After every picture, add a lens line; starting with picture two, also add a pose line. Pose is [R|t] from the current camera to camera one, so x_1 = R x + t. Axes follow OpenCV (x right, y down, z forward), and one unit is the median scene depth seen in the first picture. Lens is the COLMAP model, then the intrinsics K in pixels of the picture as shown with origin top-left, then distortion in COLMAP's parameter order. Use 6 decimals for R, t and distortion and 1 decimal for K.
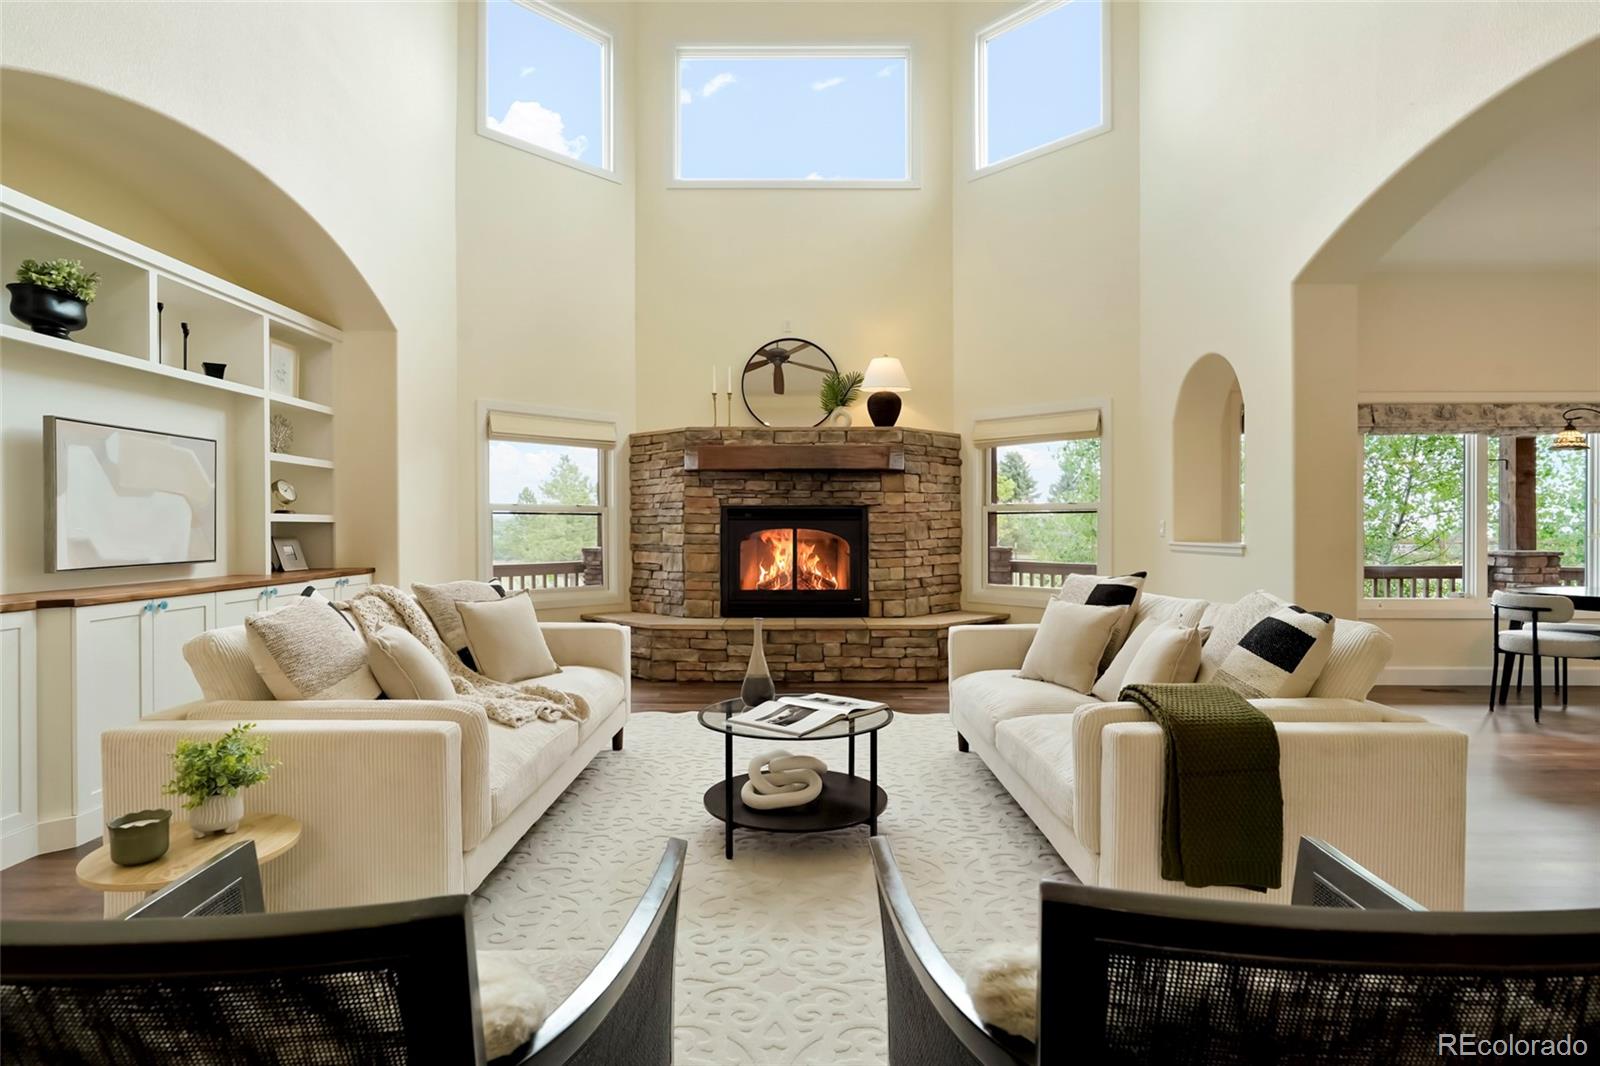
lens RADIAL K [[806.8, 0, 791.1], [0, 806.8, 531.0], [0, 0, 1]] dist [-0.009532, 0.003956]
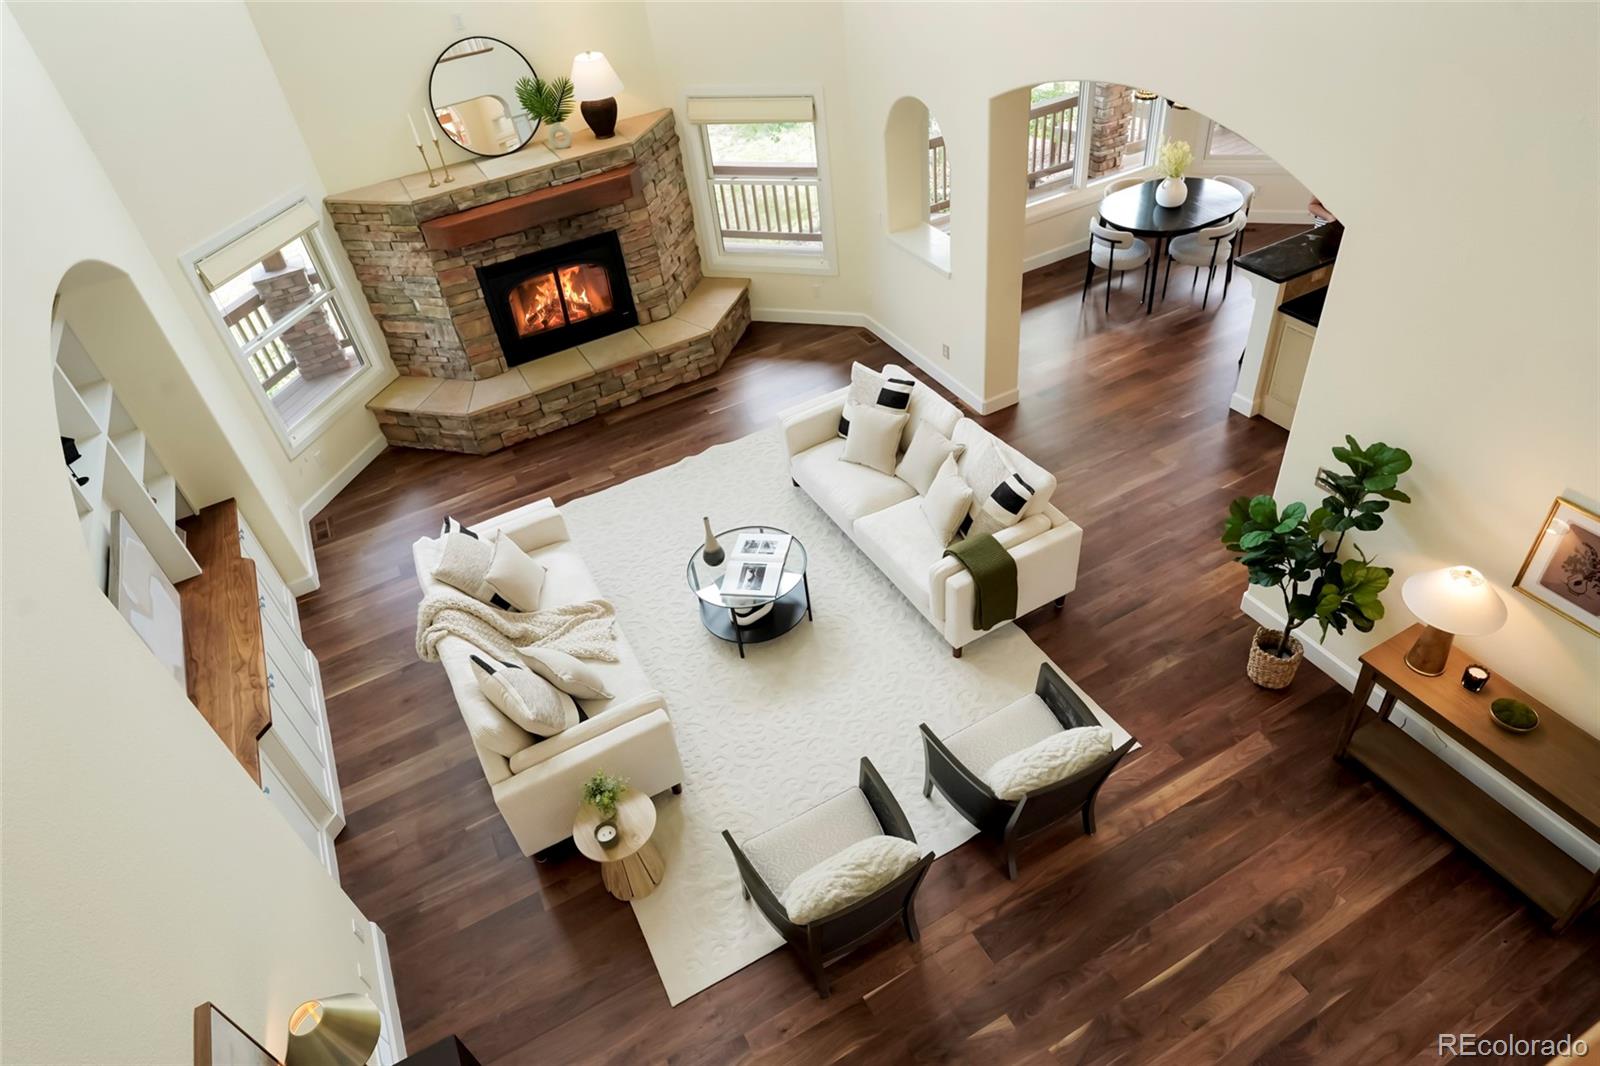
lens RADIAL K [[952.4, 0, 794.5], [0, 952.4, 533.6], [0, 0, 1]] dist [-0.000588, -0.000384]
pose [[0.876961, -0.376360, 0.298817, -0.213326], [0.112126, 0.764895, 0.634321, -0.475874], [-0.467297, -0.522770, 0.712983, -0.171573]]
